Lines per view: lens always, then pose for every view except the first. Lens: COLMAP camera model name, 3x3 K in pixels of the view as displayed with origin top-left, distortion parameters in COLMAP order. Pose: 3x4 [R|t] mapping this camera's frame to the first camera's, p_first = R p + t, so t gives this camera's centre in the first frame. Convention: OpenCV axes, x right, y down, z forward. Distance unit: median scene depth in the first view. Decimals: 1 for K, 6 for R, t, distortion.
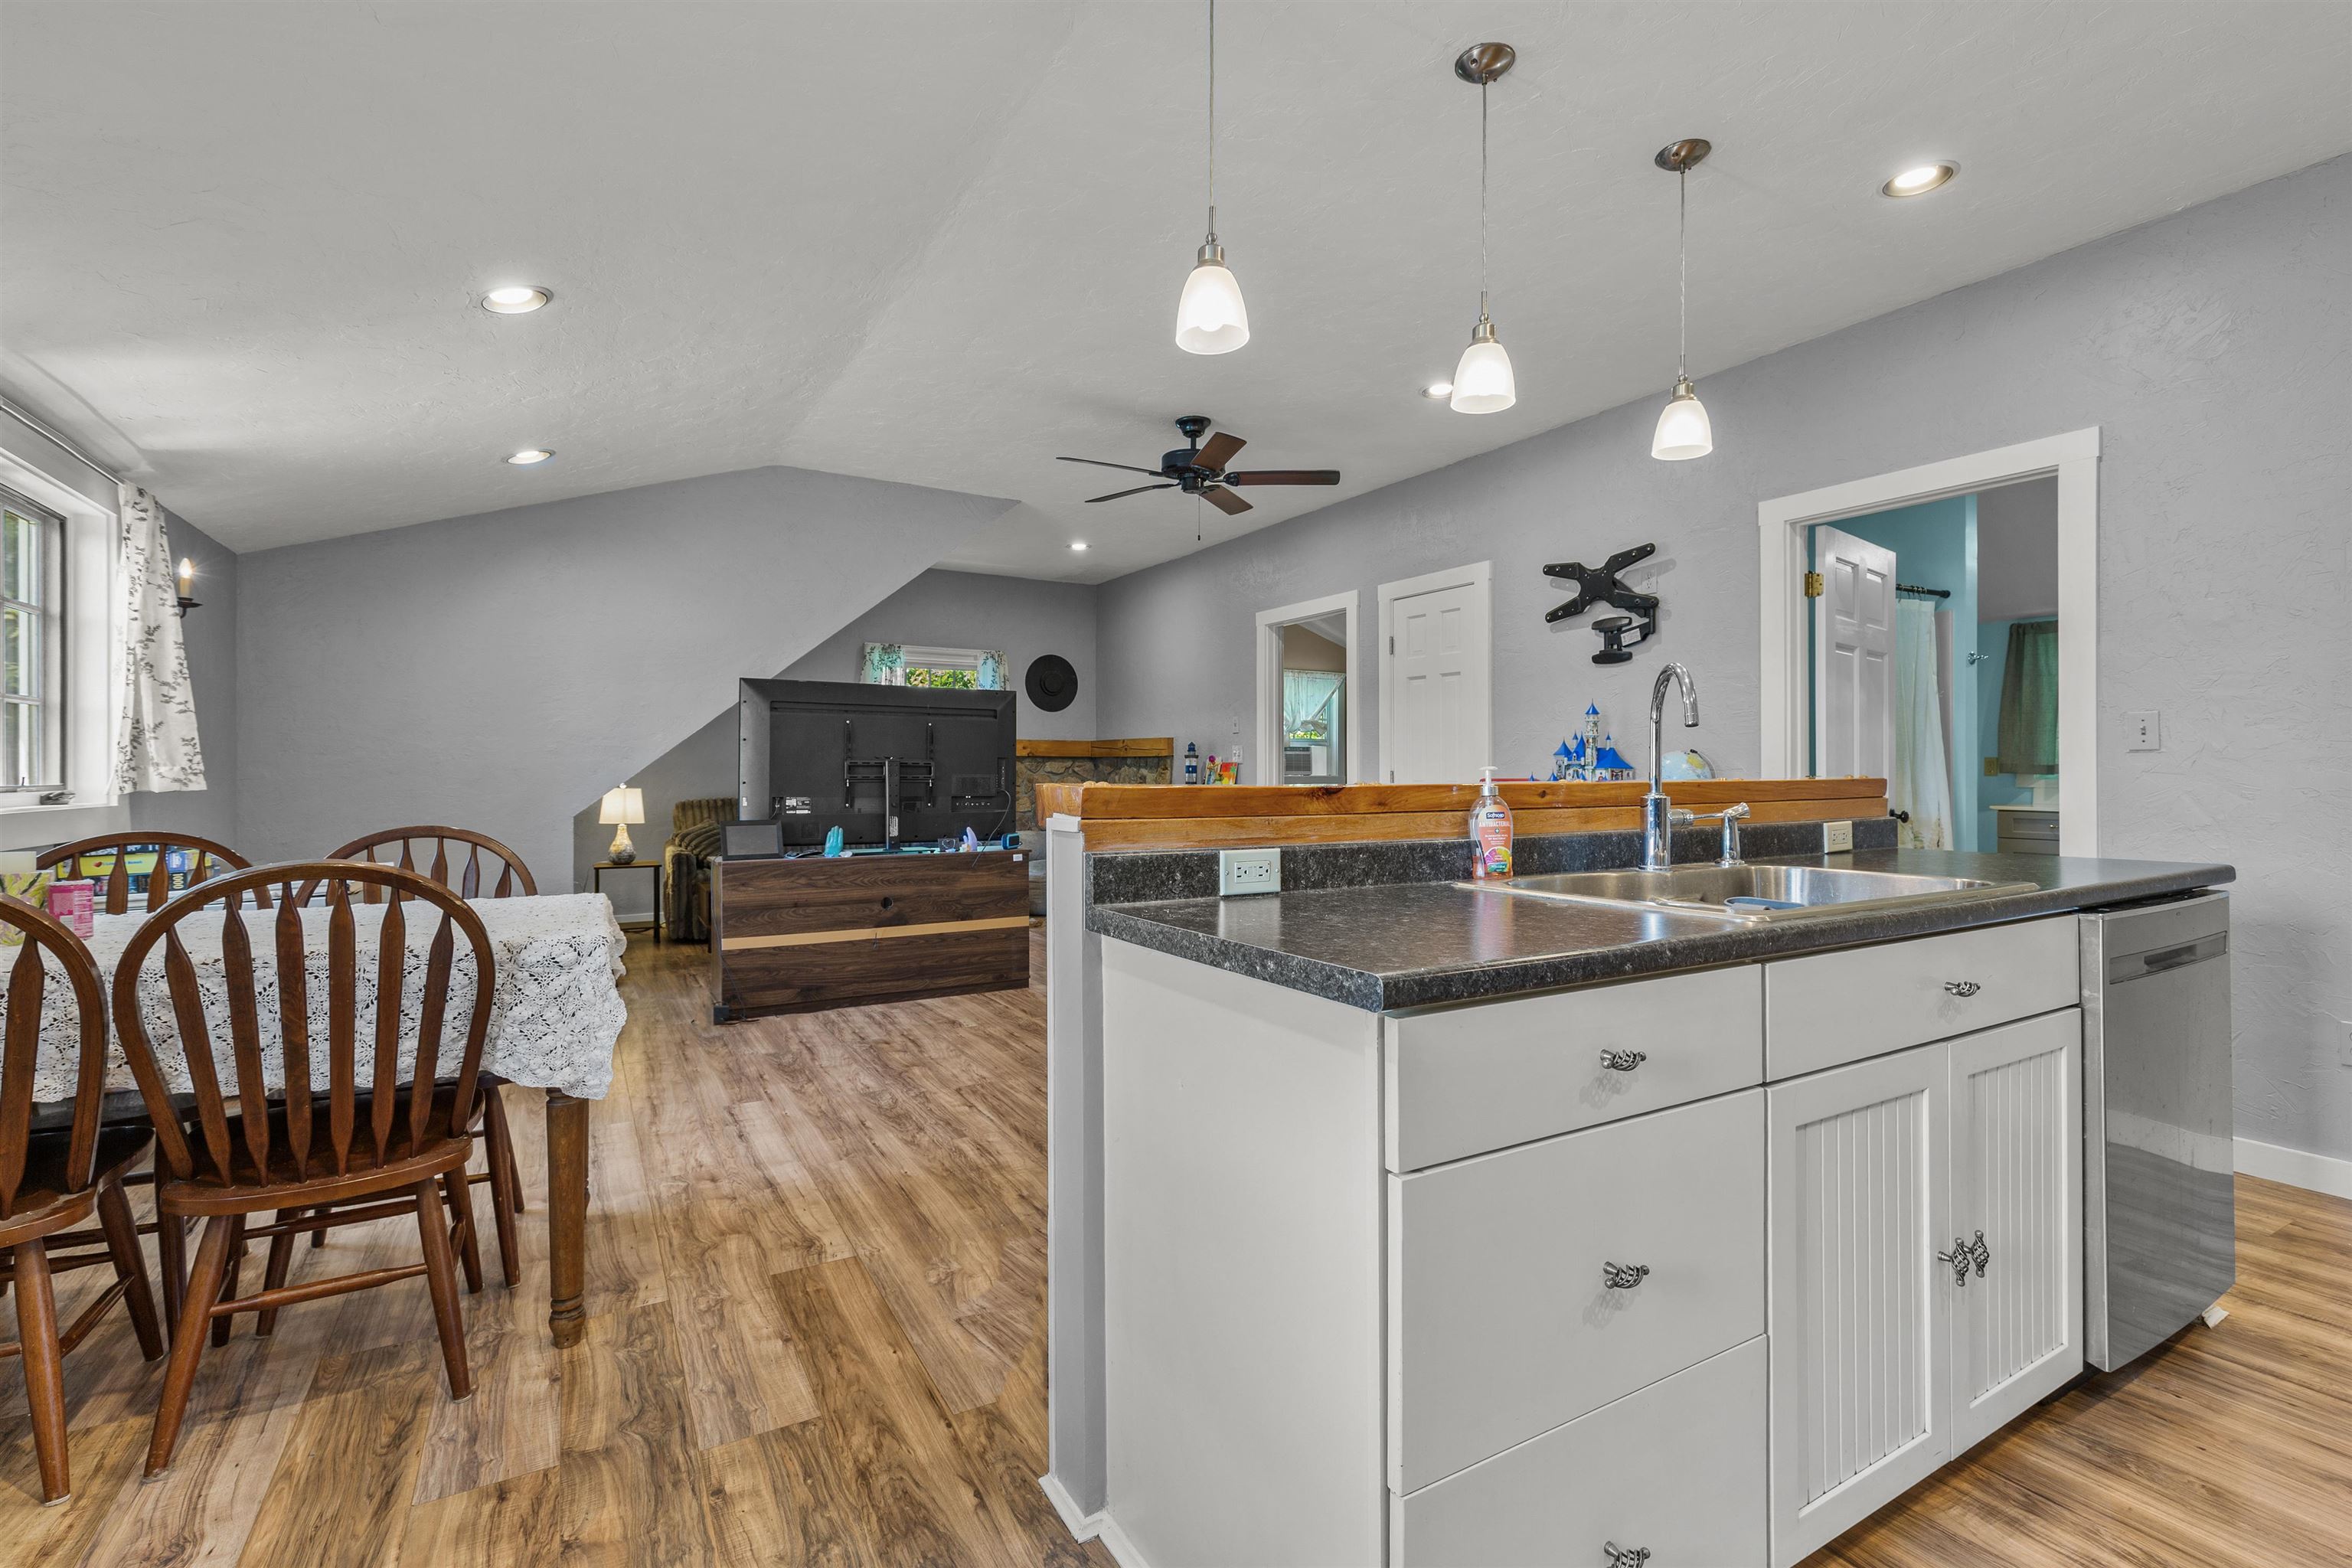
lens RADIAL K [[1056.1, 0, 1174.2], [0, 1056.1, 771.4], [0, 0, 1]] dist [0.002886, -0.001086]
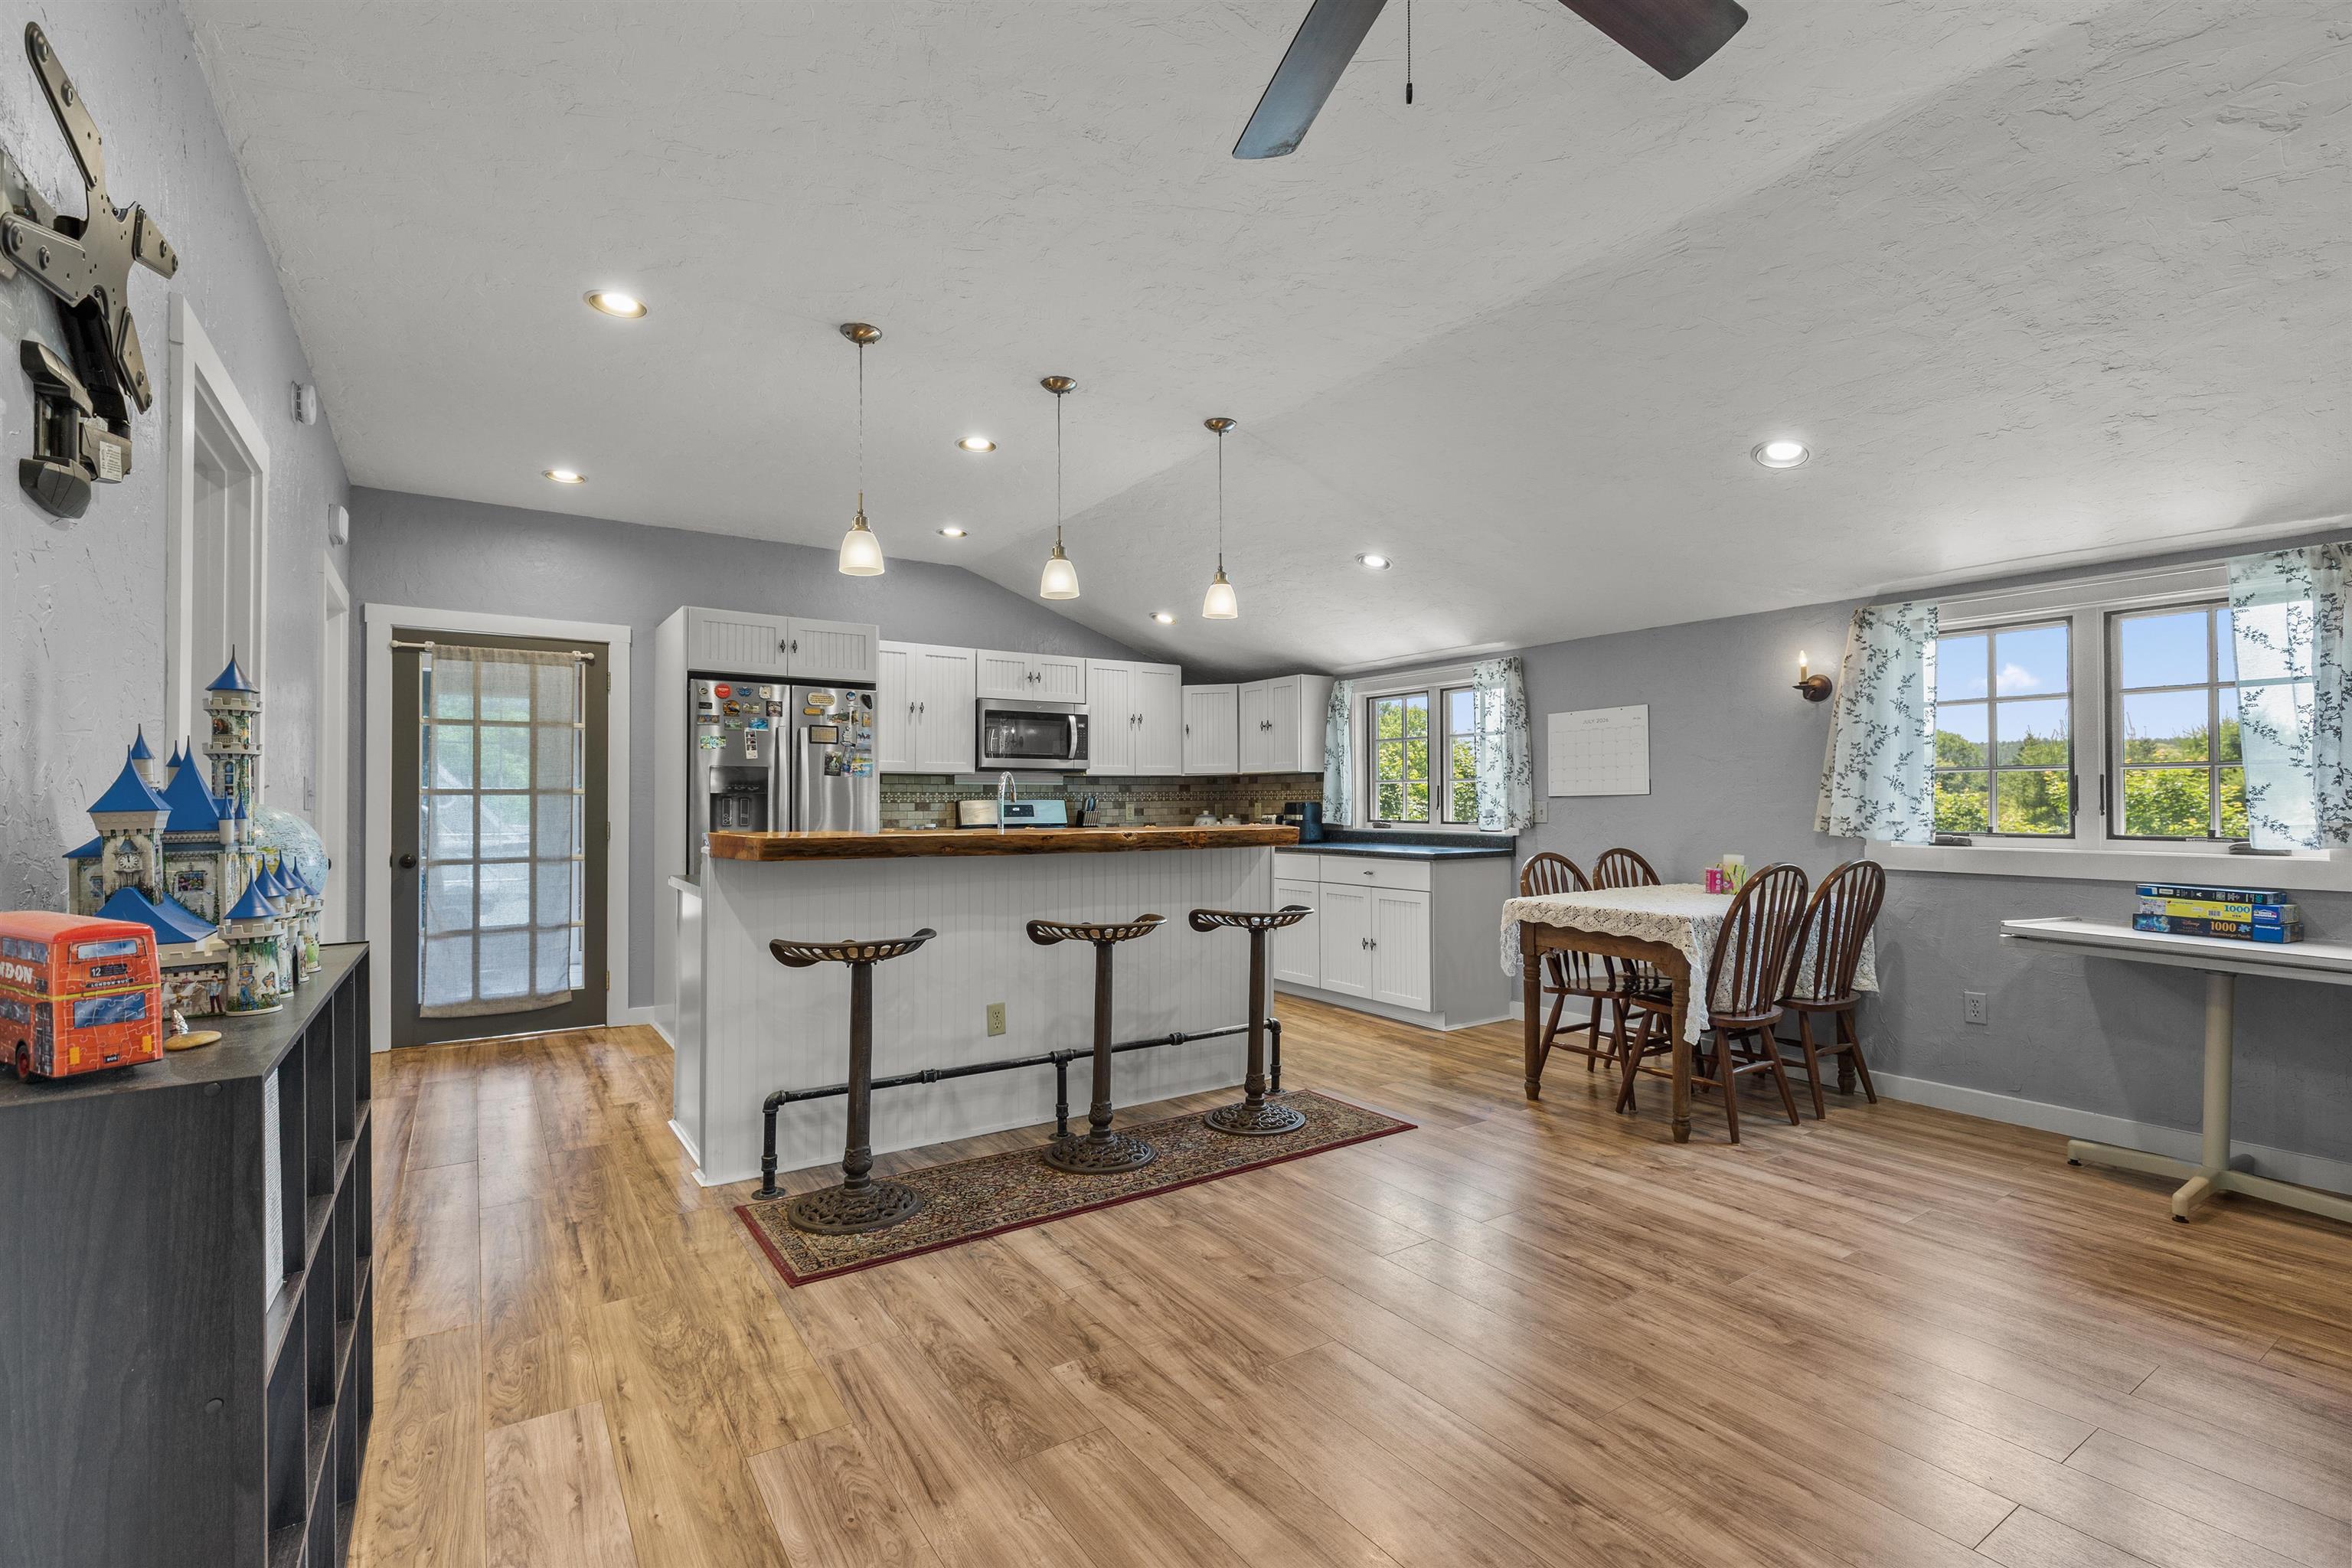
lens RADIAL K [[1056.1, 0, 1167.2], [0, 1056.1, 794.9], [0, 0, 1]] dist [0.002886, -0.001086]
pose [[-0.998143, -0.000990, -0.060905, 0.165764], [-0.000766, 0.999993, -0.003704, -0.025900], [0.060909, -0.003650, -0.998137, 1.926134]]
